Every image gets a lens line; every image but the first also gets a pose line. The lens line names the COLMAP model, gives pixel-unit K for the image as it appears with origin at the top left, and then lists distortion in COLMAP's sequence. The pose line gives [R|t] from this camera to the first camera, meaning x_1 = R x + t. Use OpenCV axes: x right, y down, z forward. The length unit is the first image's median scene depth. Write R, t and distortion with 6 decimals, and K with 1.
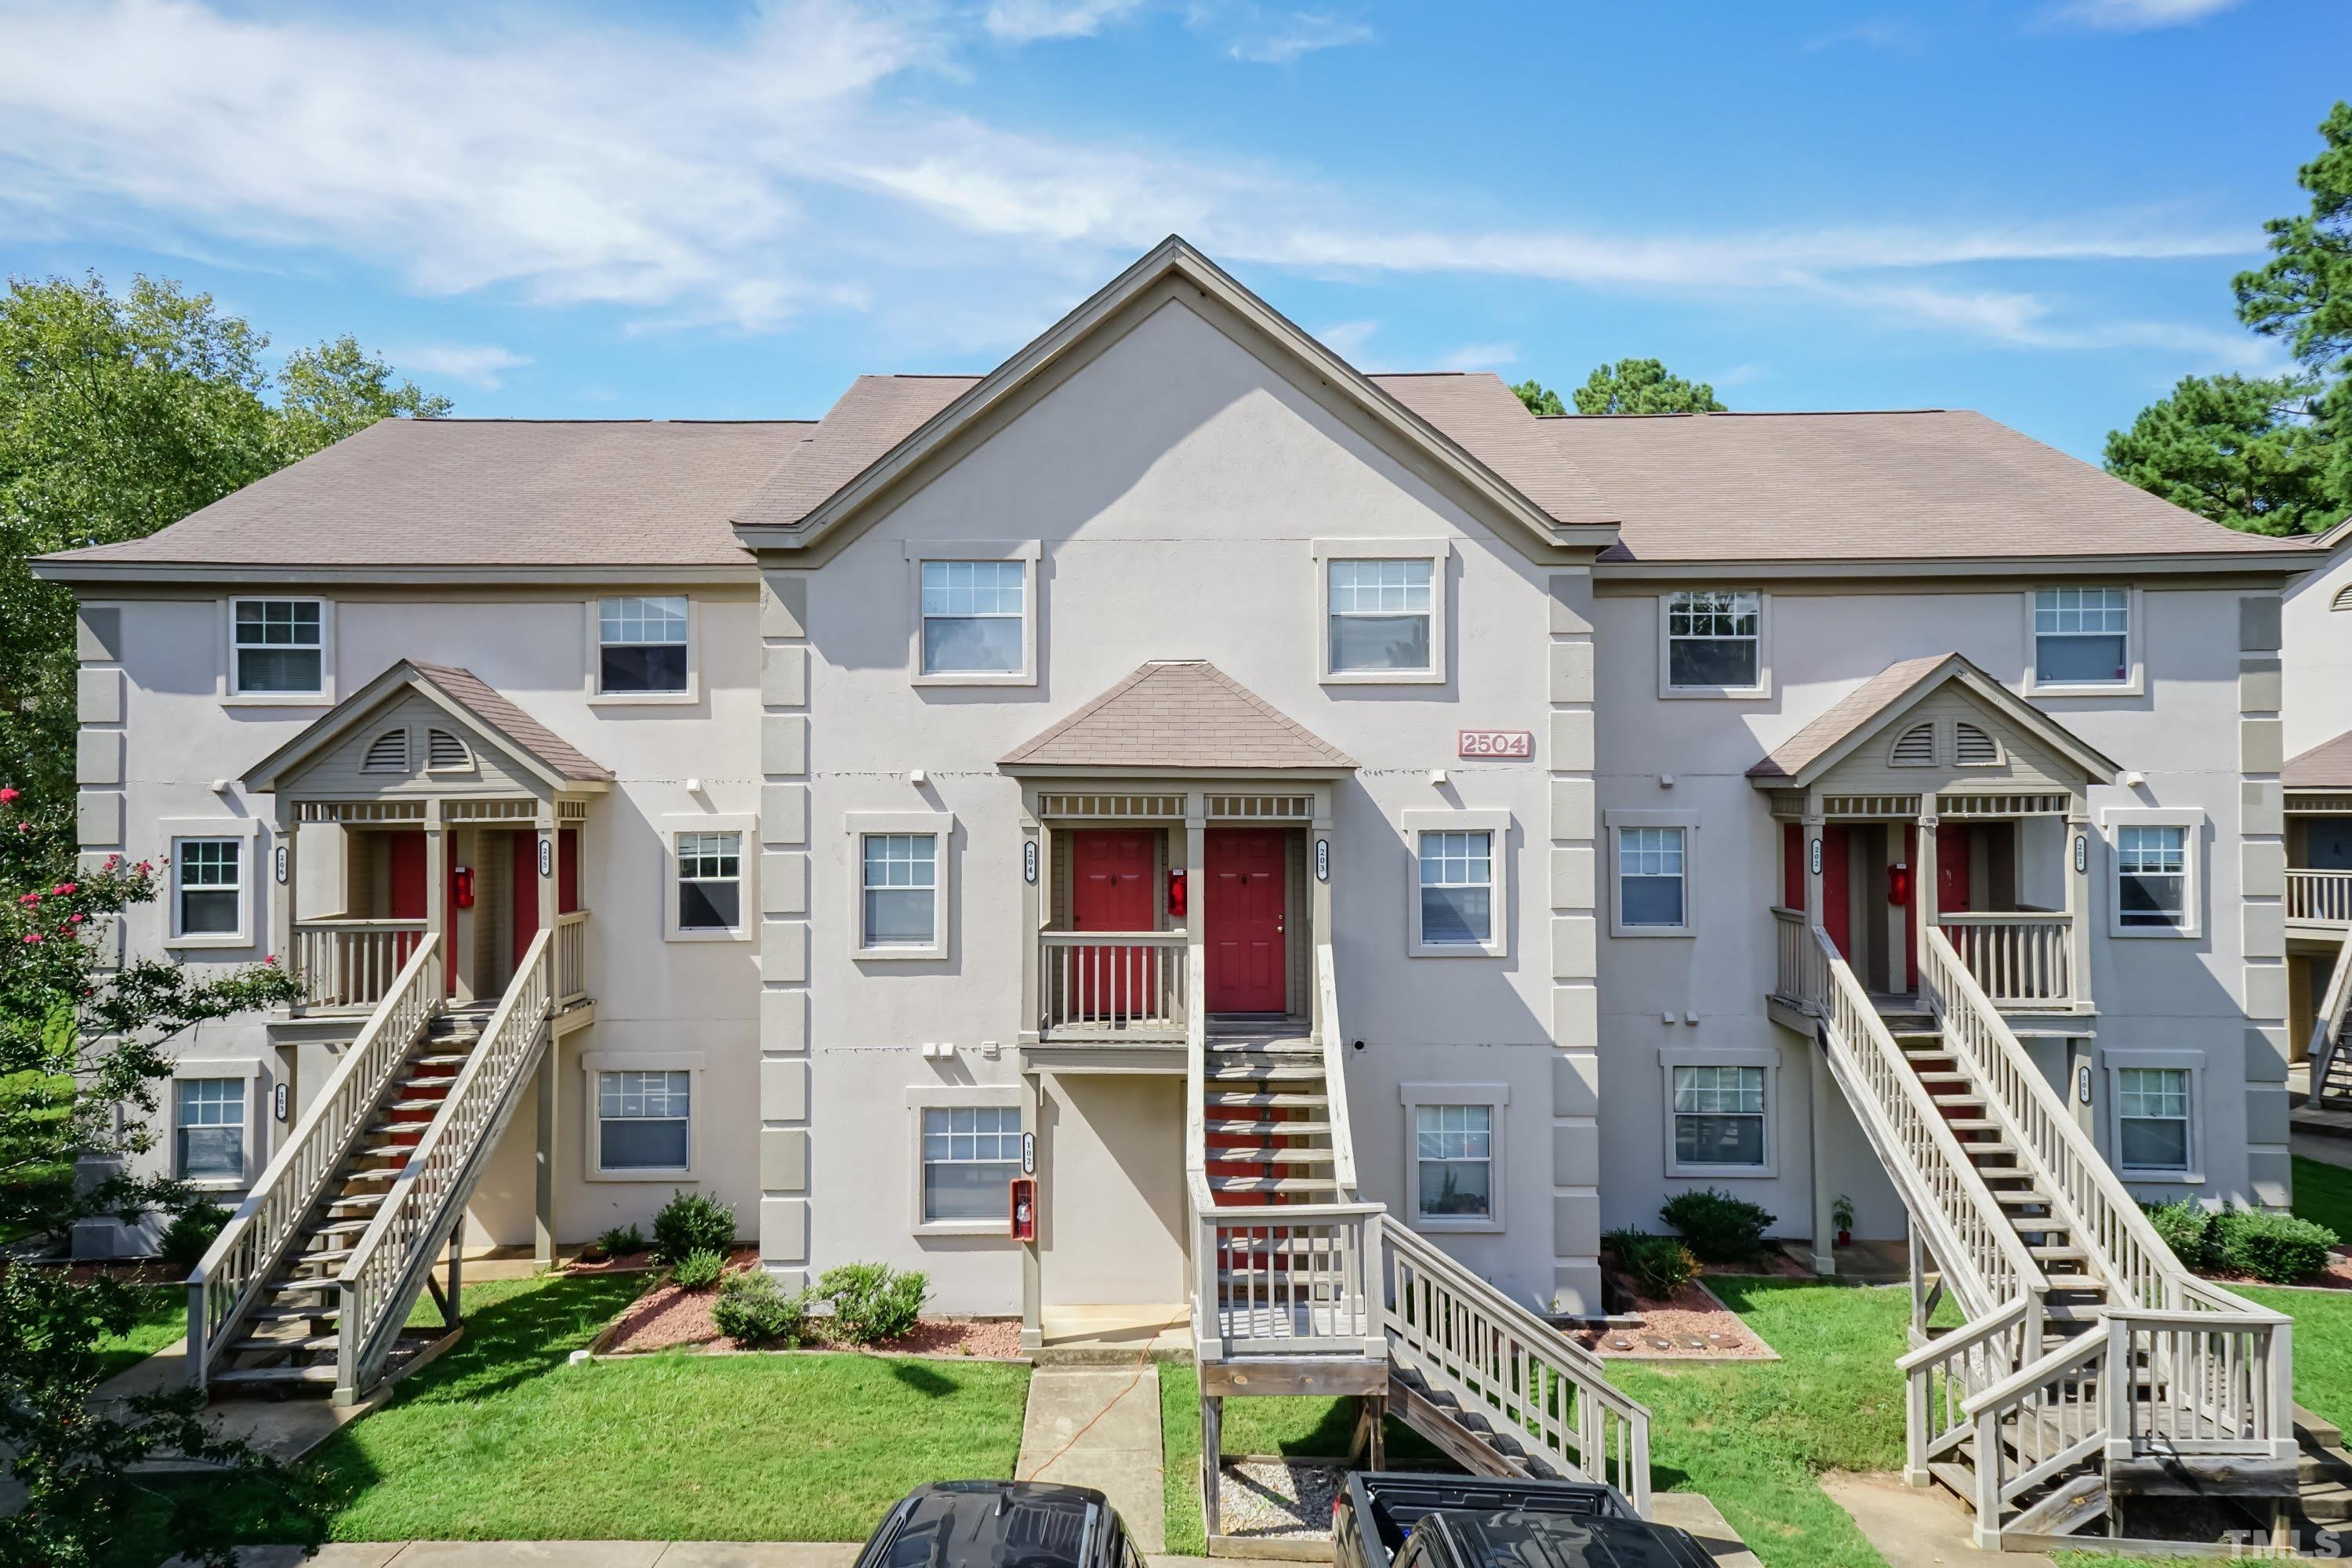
lens RADIAL K [[1577.2, 0, 1203.4], [0, 1577.2, 773.4], [0, 0, 1]] dist [0.069249, 0.003534]
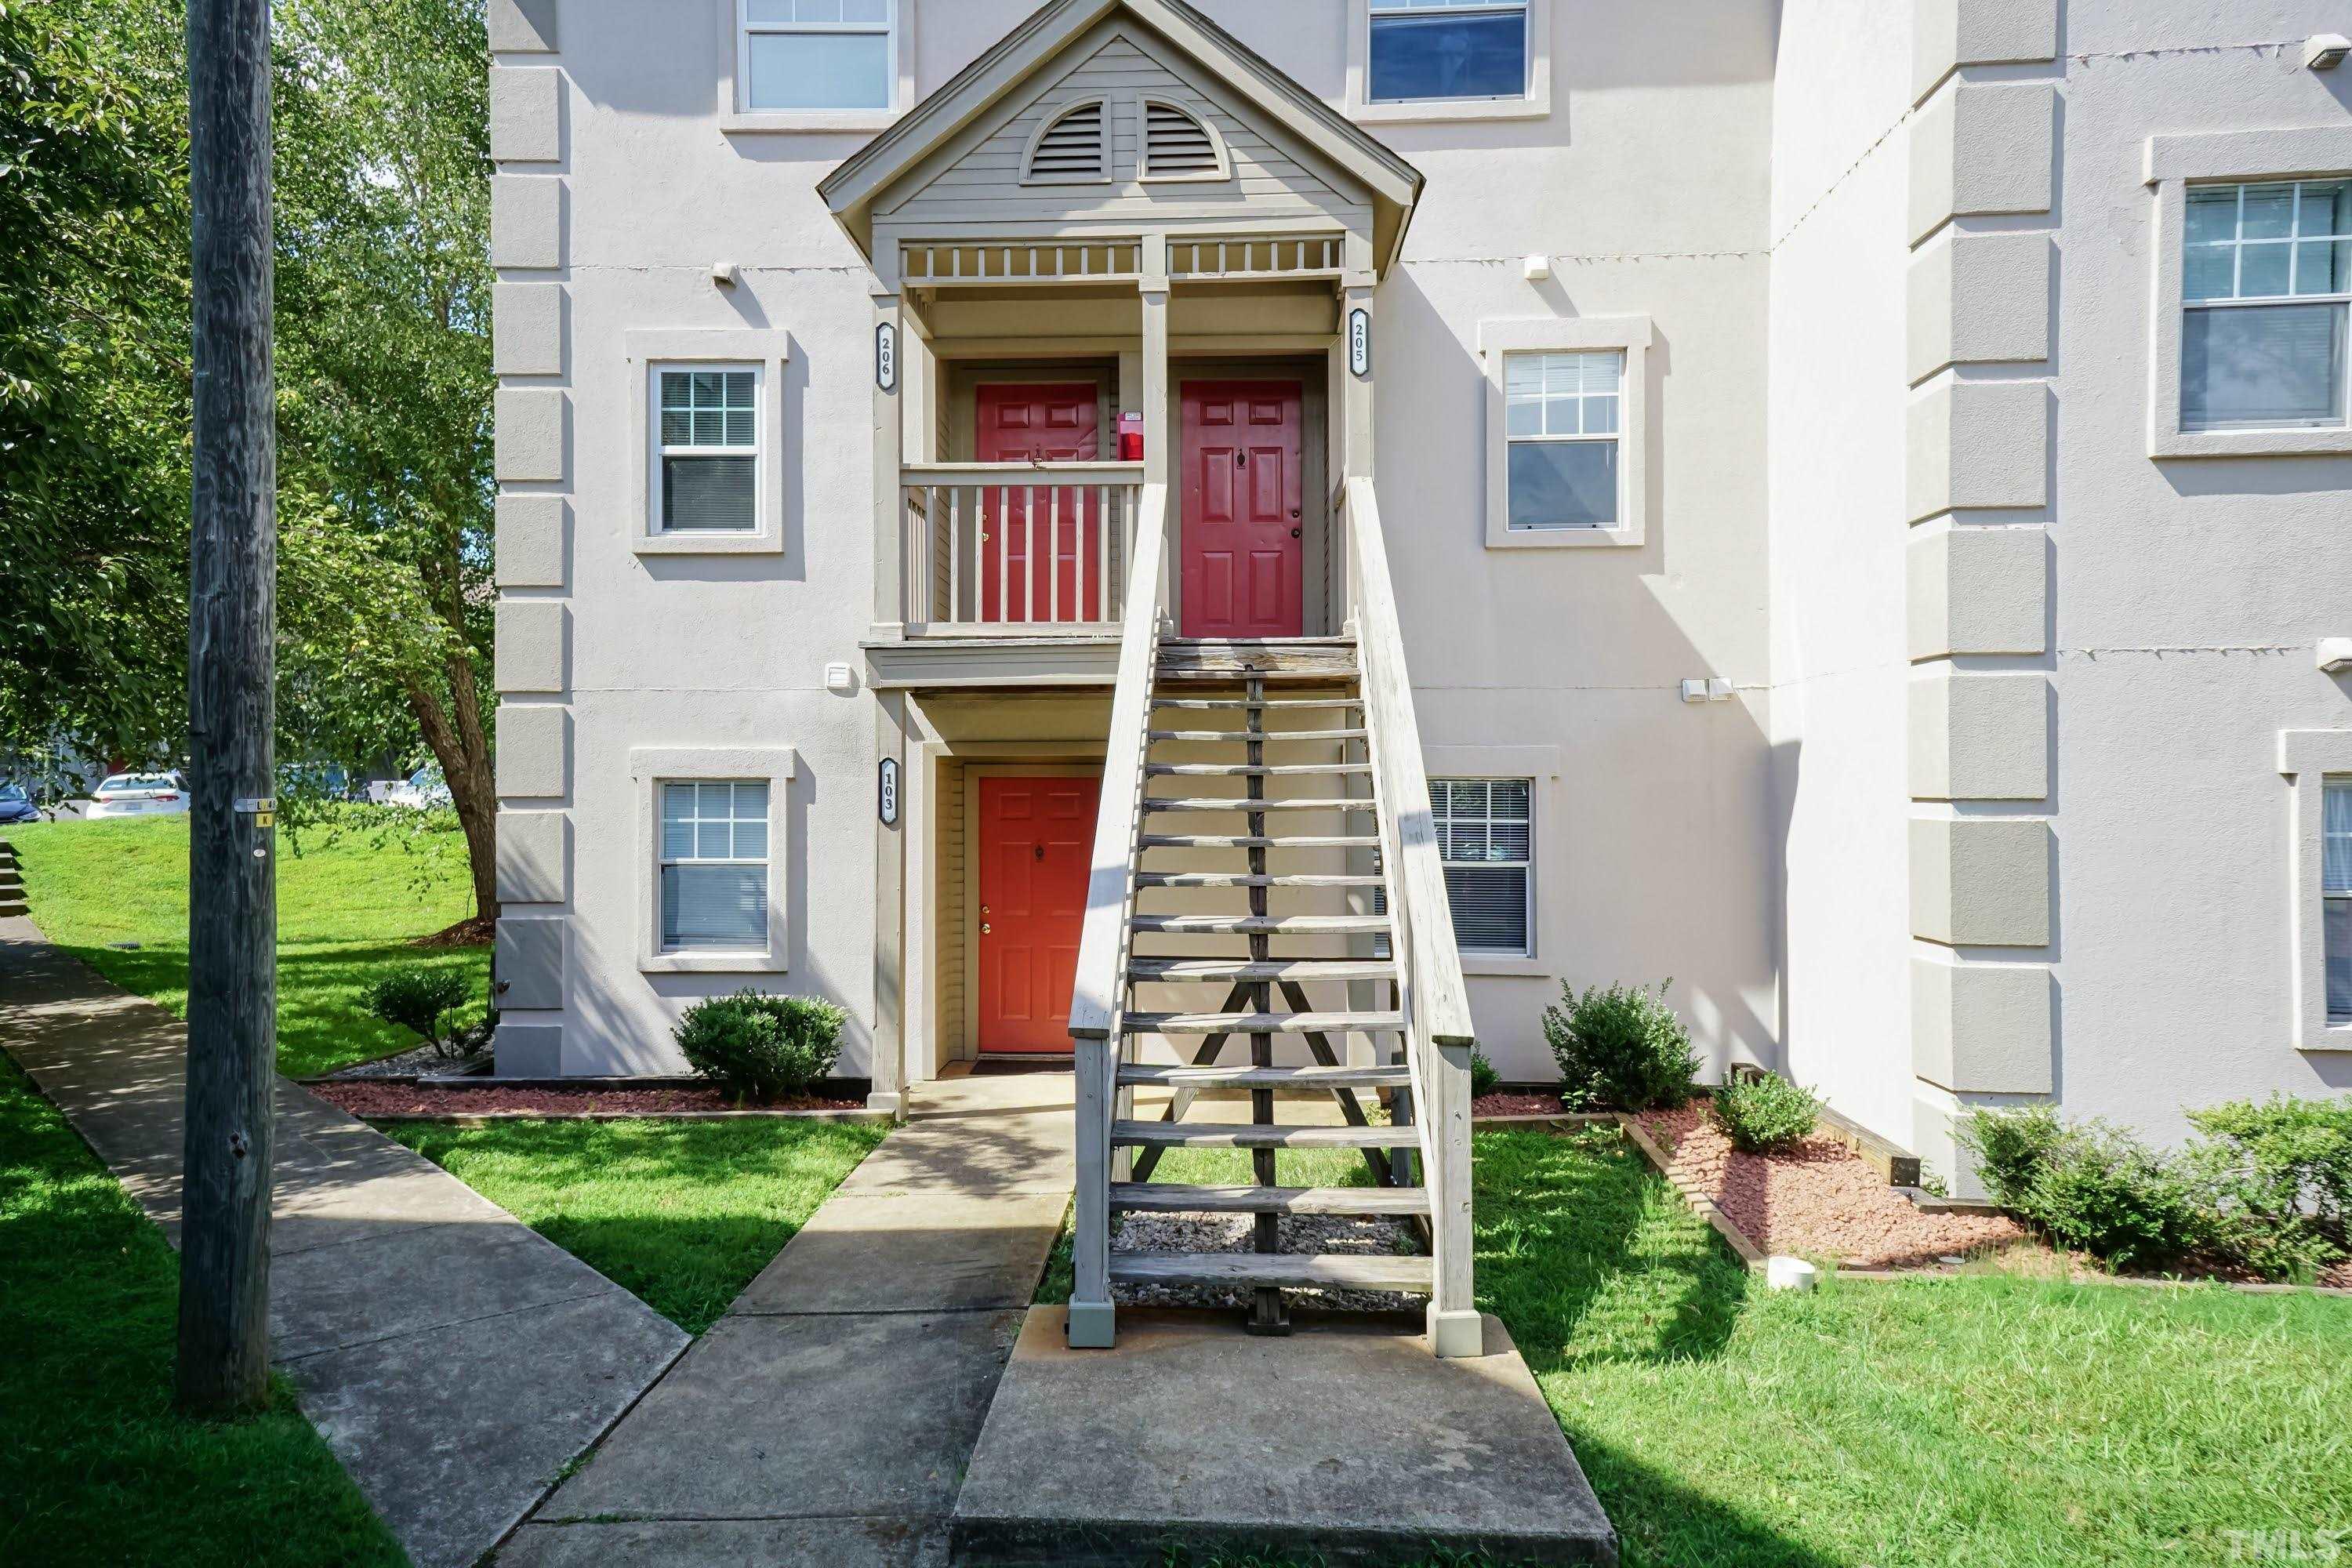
lens RADIAL K [[1533.8, 0, 1170.3], [0, 1533.8, 764.4], [0, 0, 1]] dist [0.048623, 0.000530]
pose [[0.999066, 0.005702, -0.042834, -0.451549], [-0.005698, 0.999984, 0.000223, 0.192501], [0.042835, 0.000021, 0.999082, 0.486603]]
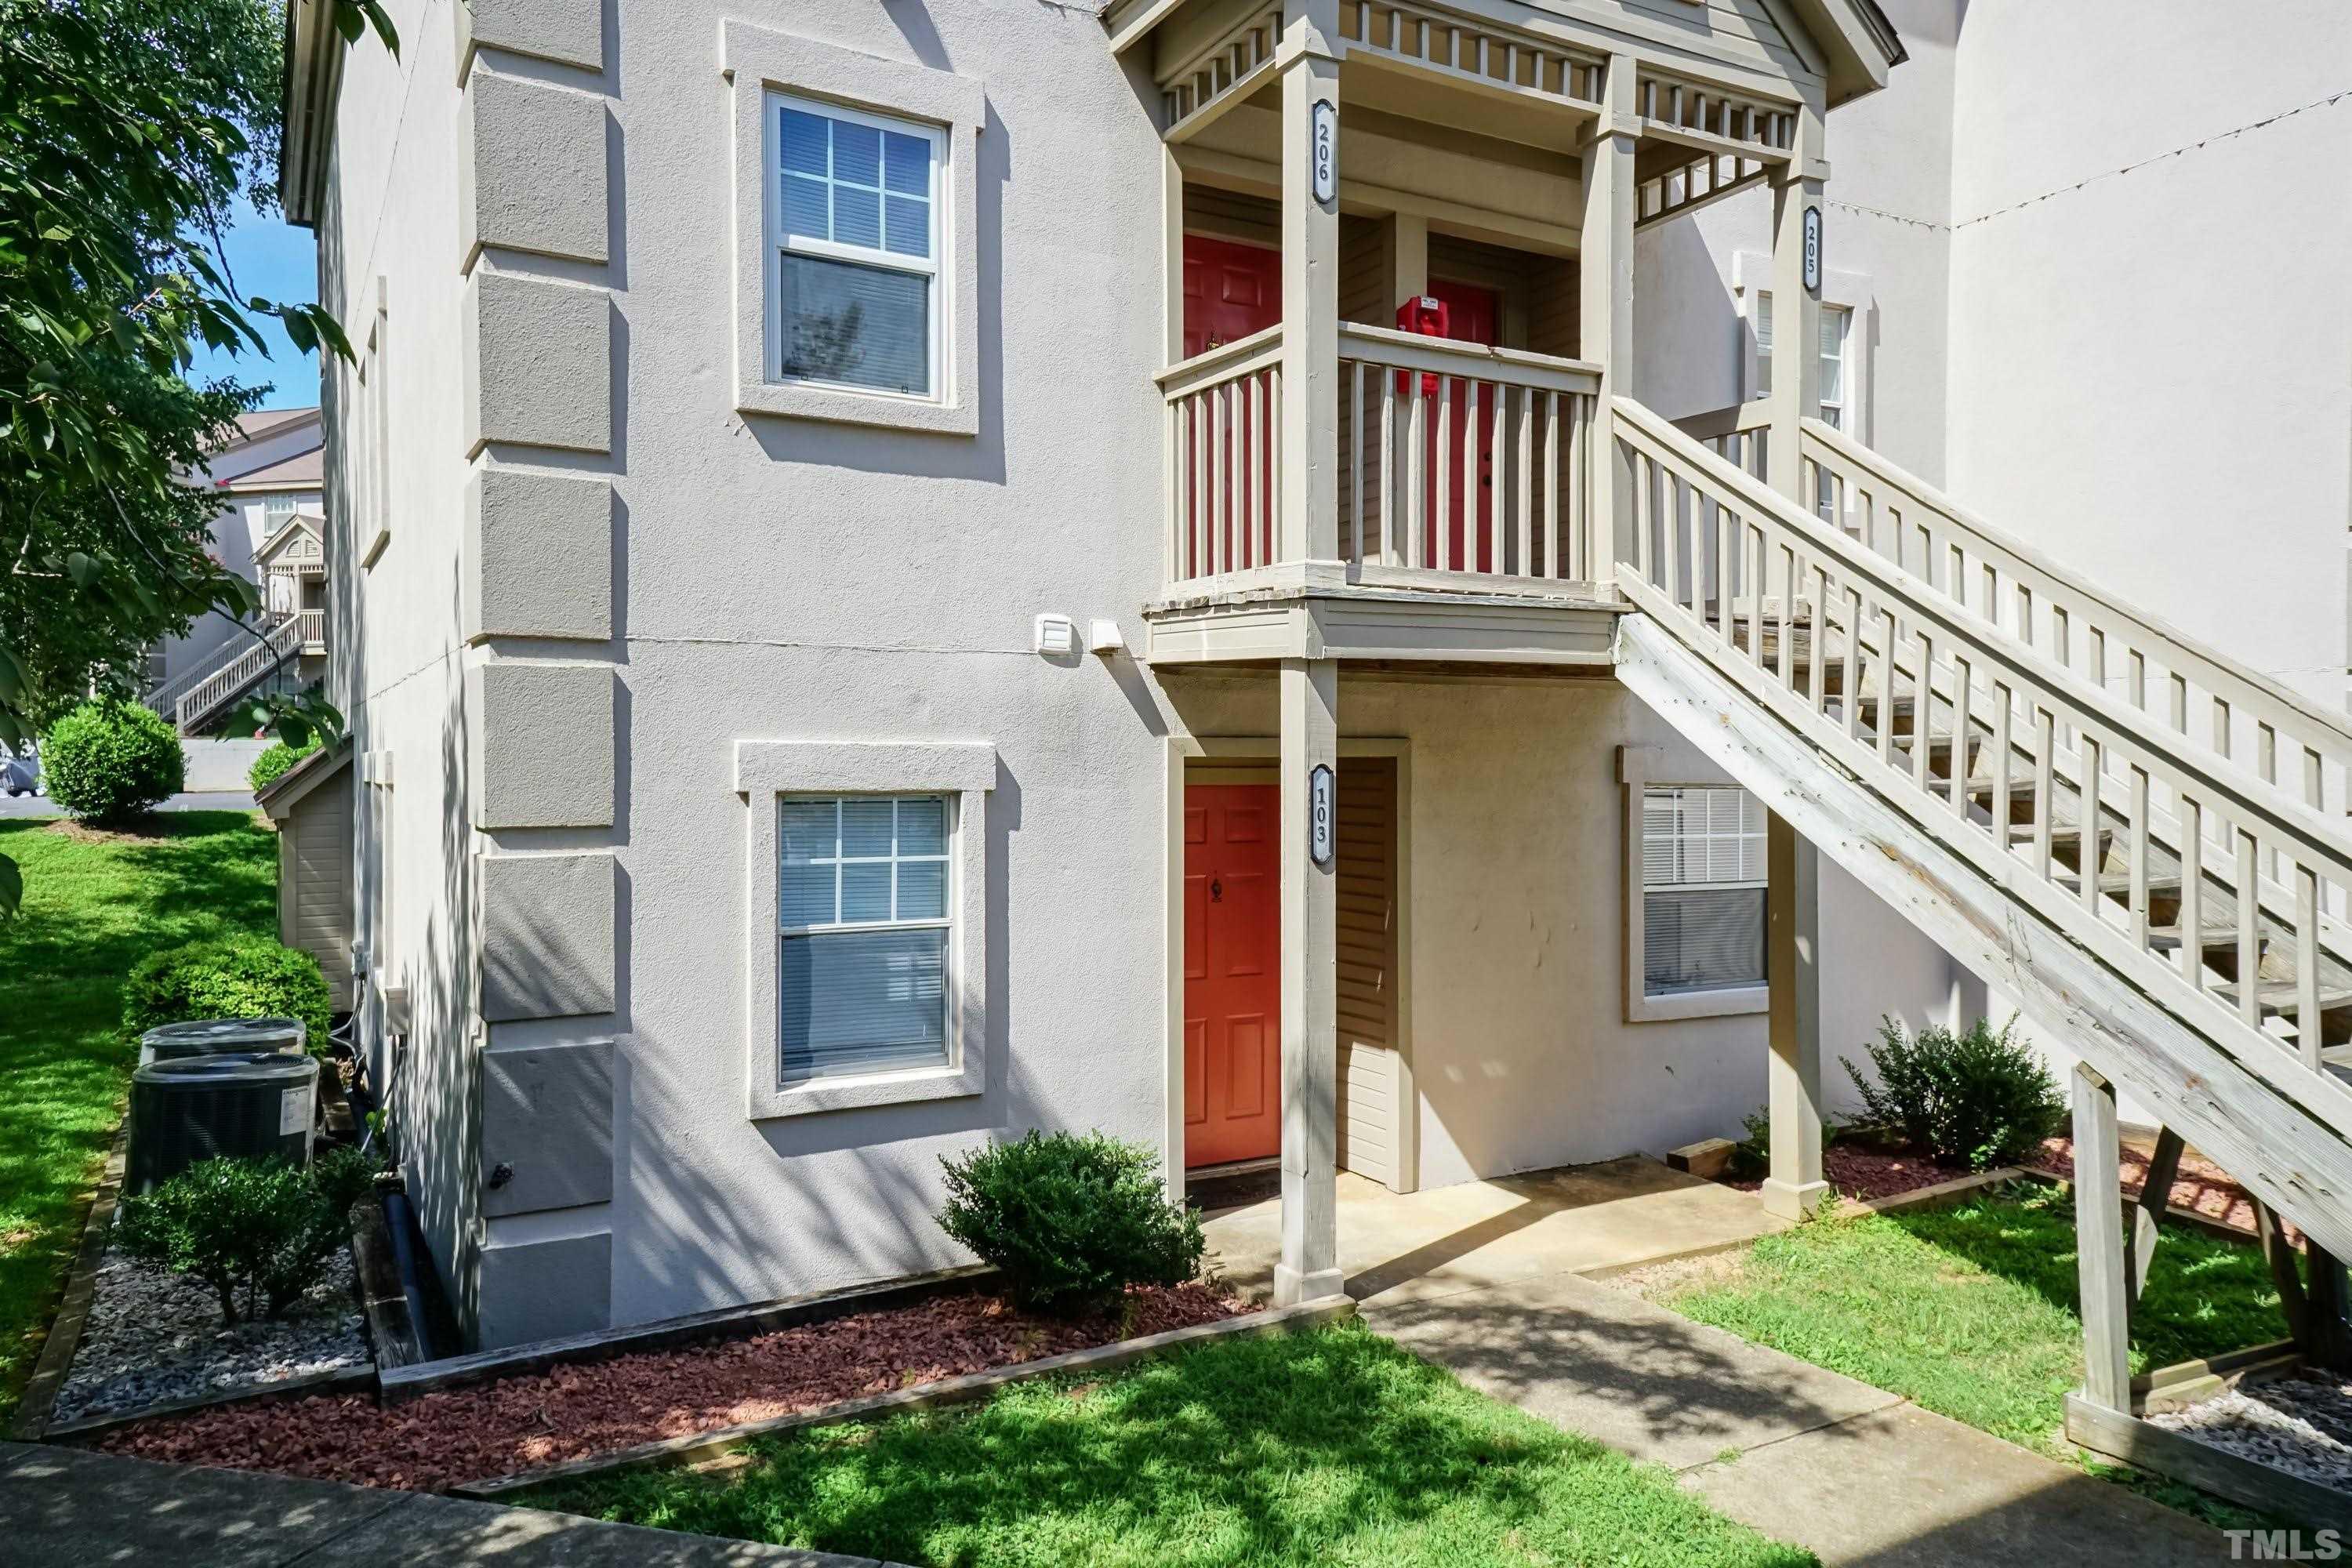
lens RADIAL K [[1577.2, 0, 1203.4], [0, 1577.2, 773.4], [0, 0, 1]] dist [0.069249, 0.003534]
pose [[0.875343, 0.005354, 0.483474, -0.759070], [-0.012219, 0.999864, 0.011049, 0.189566], [-0.483349, -0.015579, 0.875289, 0.700565]]
